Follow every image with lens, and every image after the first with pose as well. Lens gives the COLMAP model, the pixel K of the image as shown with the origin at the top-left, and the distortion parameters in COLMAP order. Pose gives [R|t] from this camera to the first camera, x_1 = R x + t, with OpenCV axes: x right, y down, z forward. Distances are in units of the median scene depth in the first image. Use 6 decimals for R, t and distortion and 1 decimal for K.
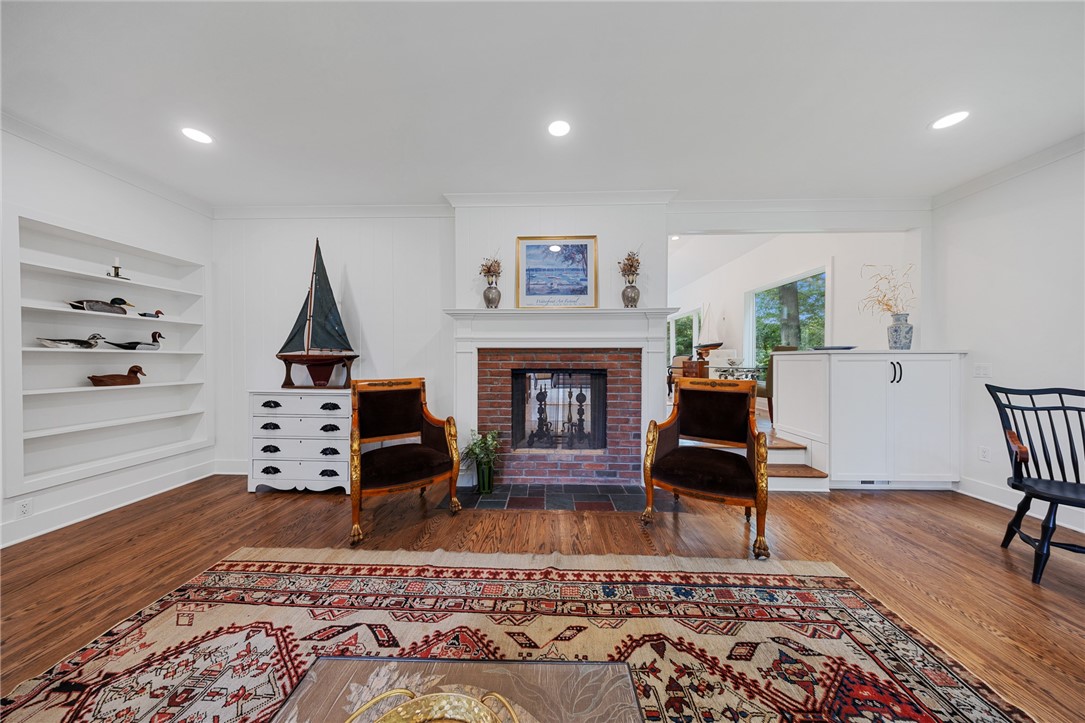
lens RADIAL K [[322.1, 0, 541.4], [0, 322.1, 359.7], [0, 0, 1]] dist [-0.000434, 0.000343]
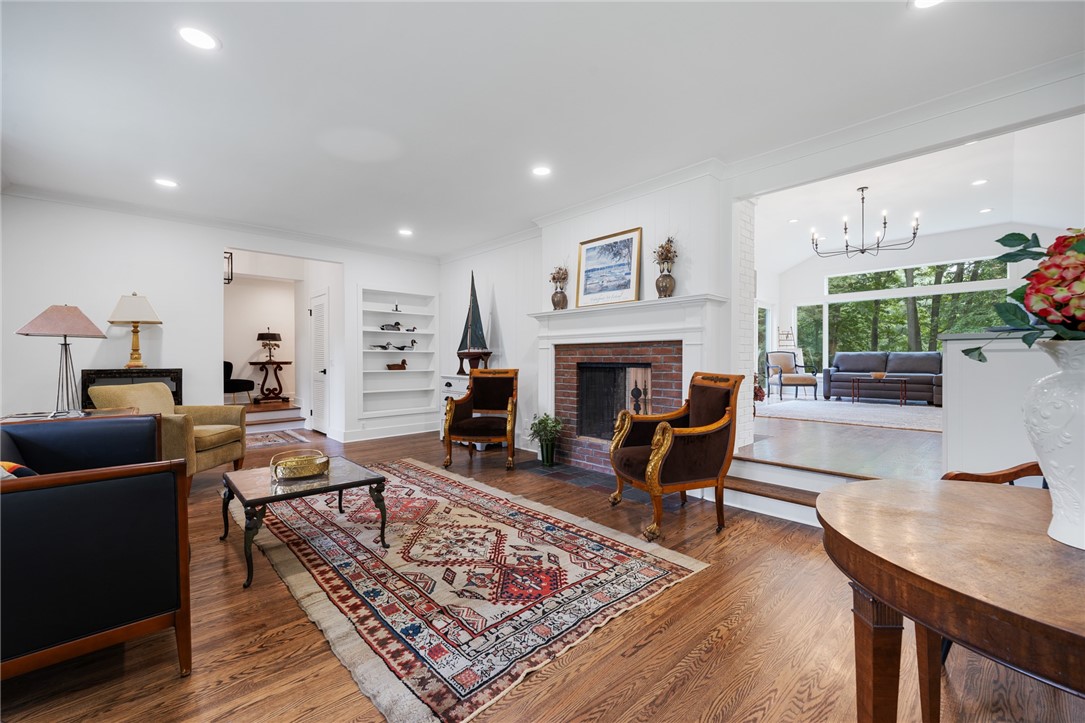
lens RADIAL K [[439.4, 0, 549.3], [0, 439.4, 360.4], [0, 0, 1]] dist [-0.001633, 0.000053]
pose [[0.714955, -0.000112, -0.699170, 0.968503], [-0.003307, 0.999988, -0.003542, 0.028791], [0.699162, 0.004844, 0.714946, -0.157578]]
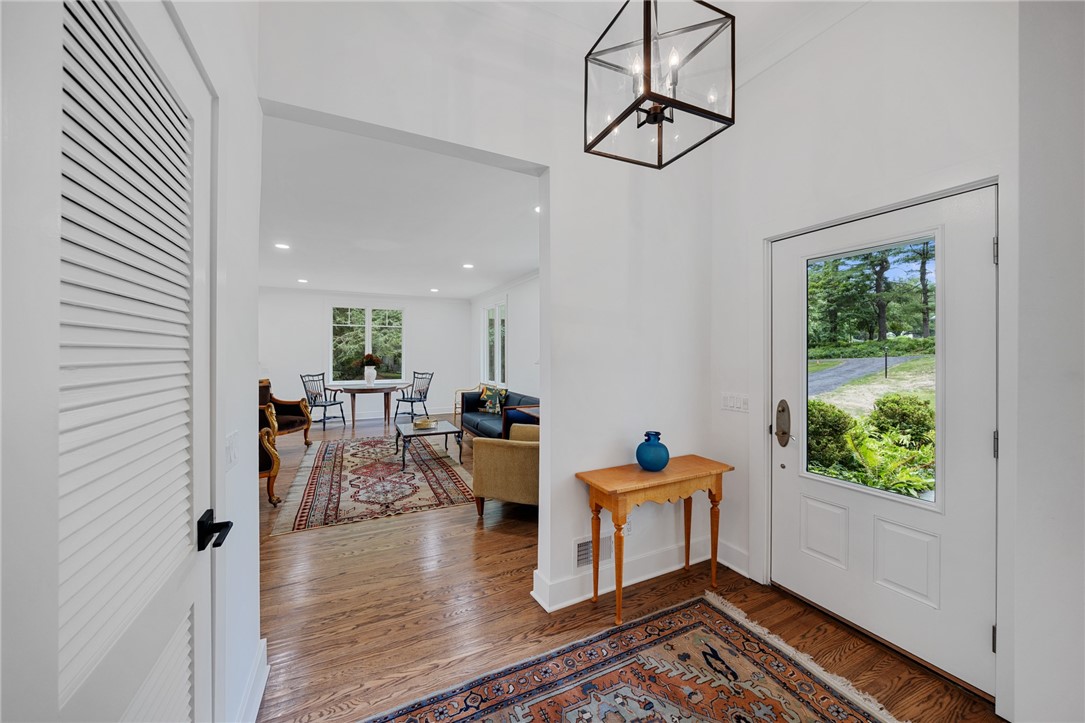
lens RADIAL K [[389.9, 0, 524.3], [0, 389.9, 357.2], [0, 0, 1]] dist [-0.008791, -0.000751]
pose [[-0.440663, -0.000492, 0.897673, -1.871597], [0.006823, 0.999969, 0.003898, -0.054078], [-0.897647, 0.007842, -0.440646, 0.560203]]
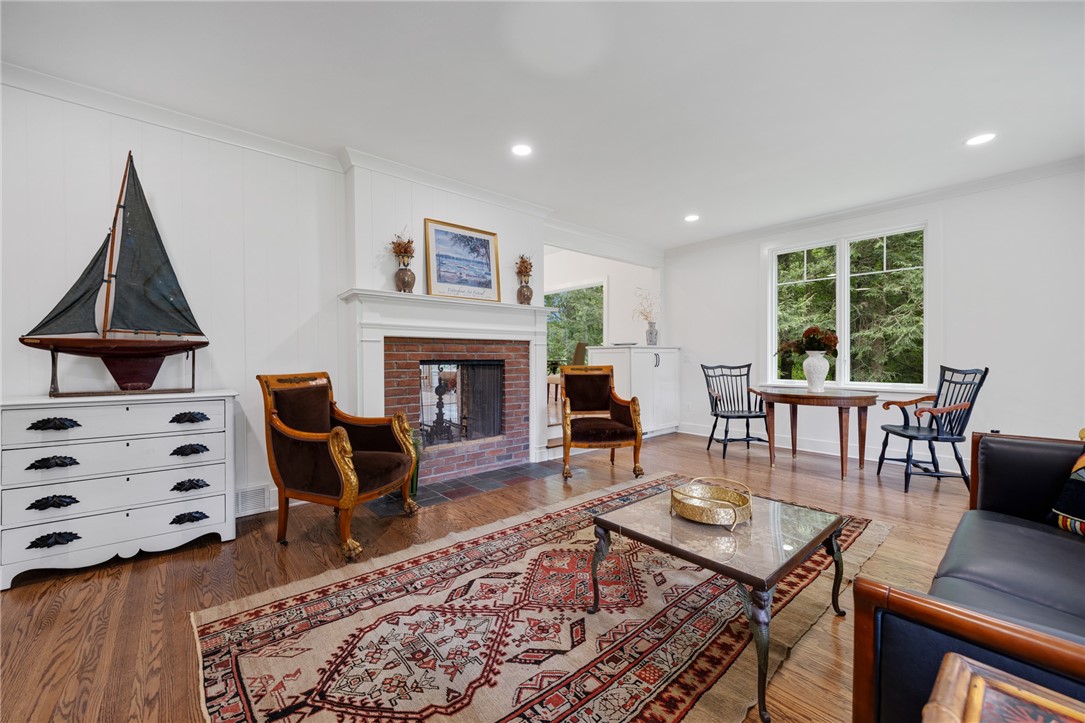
lens RADIAL K [[416.5, 0, 533.7], [0, 416.5, 360.6], [0, 0, 1]] dist [-0.002864, -0.001144]
pose [[0.748884, -0.008280, 0.662650, -0.690646], [0.006238, 0.999966, 0.005445, 0.026910], [-0.662672, 0.000056, 0.748910, -0.112490]]
